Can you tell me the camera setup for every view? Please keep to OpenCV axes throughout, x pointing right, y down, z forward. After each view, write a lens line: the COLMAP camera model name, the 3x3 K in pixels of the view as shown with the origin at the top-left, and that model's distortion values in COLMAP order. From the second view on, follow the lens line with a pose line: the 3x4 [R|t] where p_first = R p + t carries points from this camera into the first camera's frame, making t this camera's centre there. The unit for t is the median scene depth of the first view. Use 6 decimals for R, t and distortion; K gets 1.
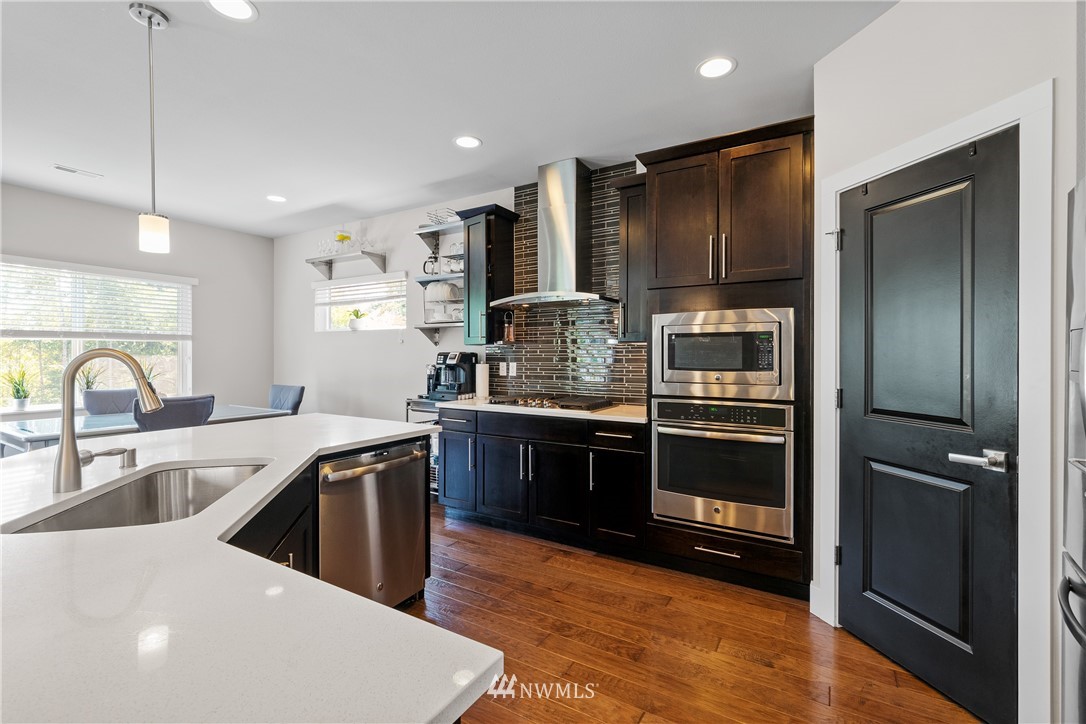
lens RADIAL K [[489.1, 0, 541.4], [0, 489.1, 350.4], [0, 0, 1]] dist [0.028753, 0.000184]
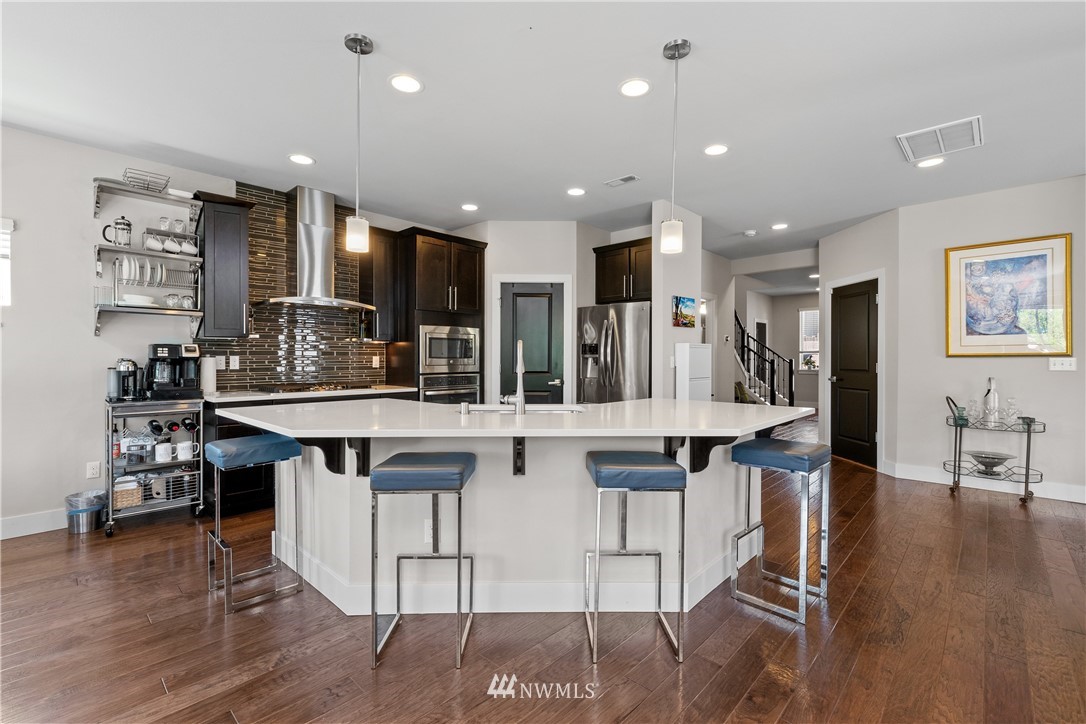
lens RADIAL K [[489.1, 0, 542.5], [0, 489.1, 357.7], [0, 0, 1]] dist [0.000500, 0.000105]
pose [[0.196050, -0.006132, 0.980575, -1.055909], [-0.012657, 0.999881, 0.008783, 0.013153], [-0.980512, -0.014133, 0.195950, 0.213875]]
